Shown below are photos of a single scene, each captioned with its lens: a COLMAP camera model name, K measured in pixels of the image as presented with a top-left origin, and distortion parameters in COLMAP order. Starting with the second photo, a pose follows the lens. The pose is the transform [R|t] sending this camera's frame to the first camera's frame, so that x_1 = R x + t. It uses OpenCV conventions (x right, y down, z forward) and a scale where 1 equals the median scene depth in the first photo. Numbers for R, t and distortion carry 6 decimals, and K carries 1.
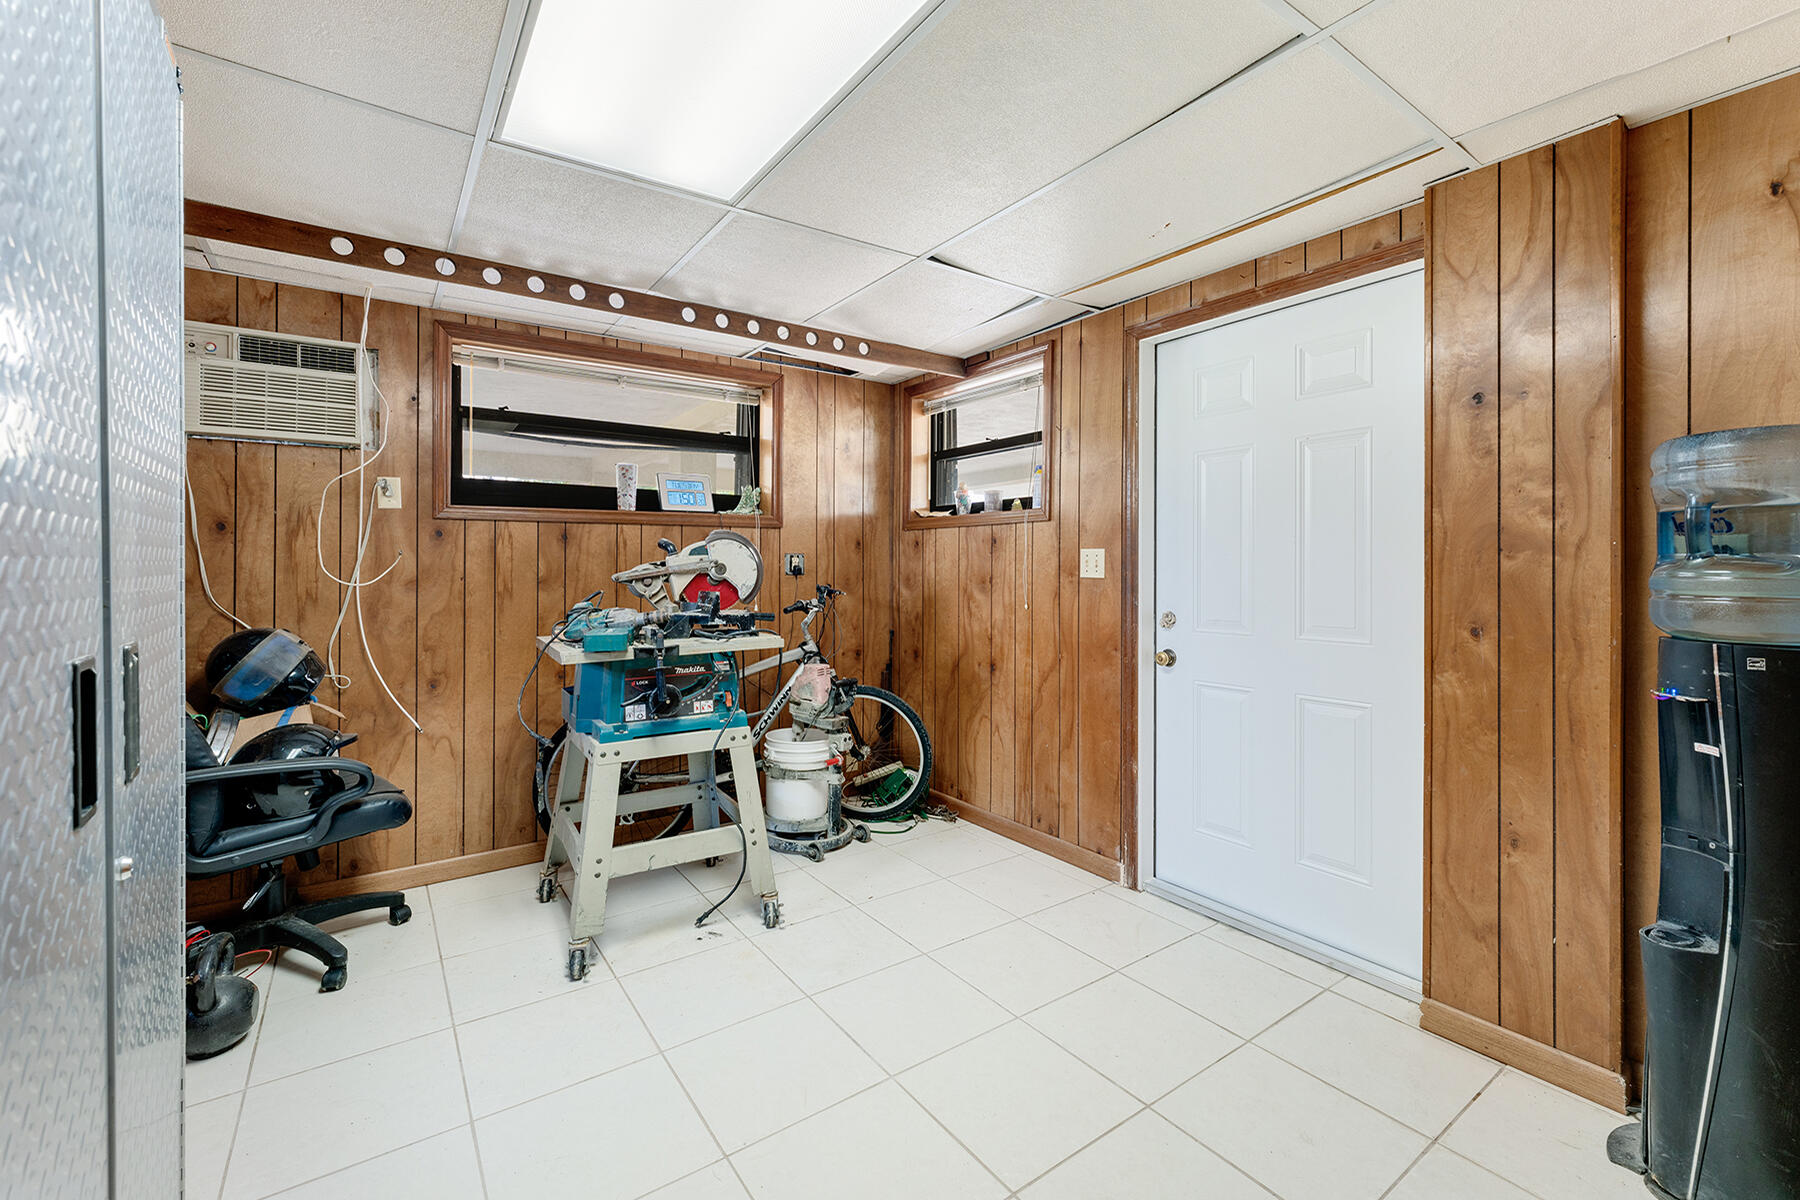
lens RADIAL K [[761.1, 0, 901.3], [0, 761.1, 558.5], [0, 0, 1]] dist [0.004553, 0.000185]
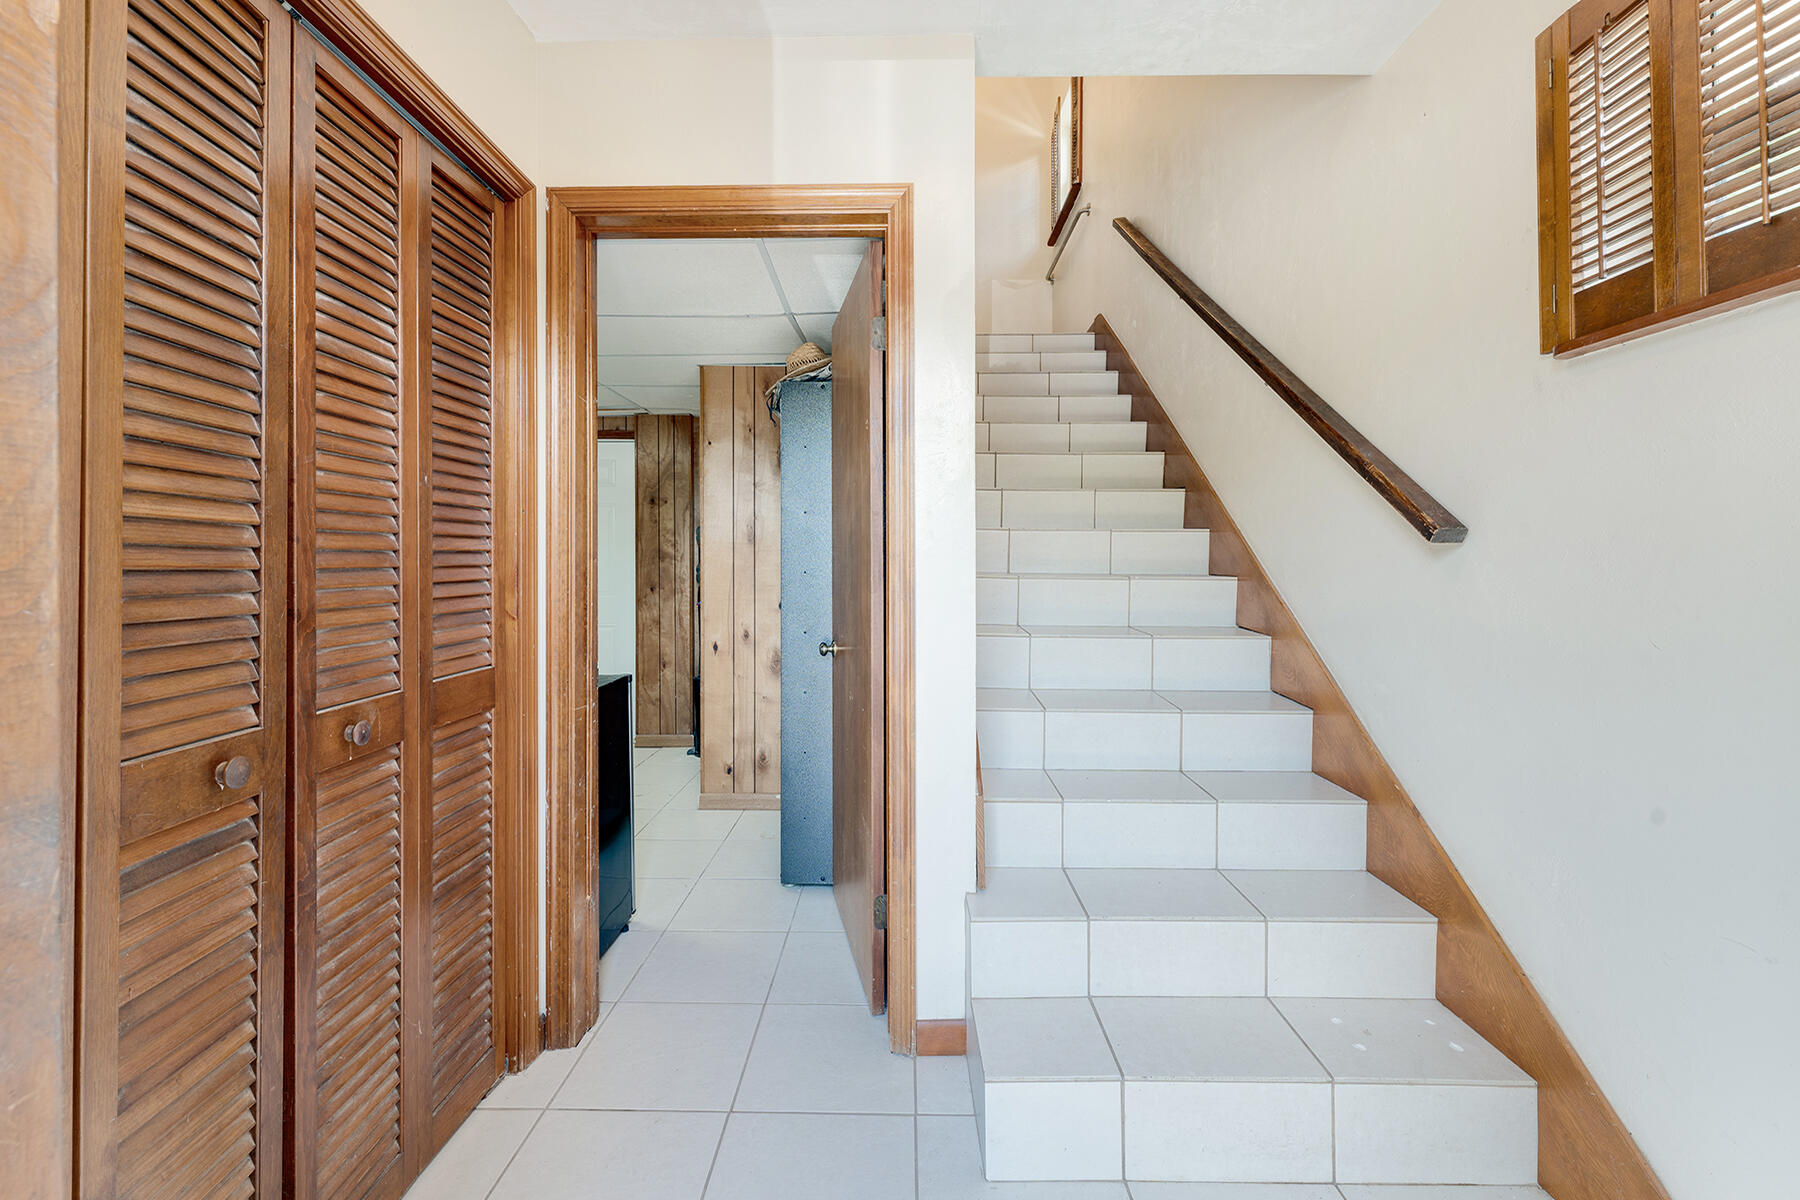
lens RADIAL K [[761.1, 0, 901.3], [0, 761.1, 558.5], [0, 0, 1]] dist [0.004553, 0.000185]
pose [[0.588594, -0.003531, 0.808421, -0.906263], [0.007191, 0.999974, -0.000868, -0.002464], [-0.808397, 0.006325, 0.588604, -1.300776]]
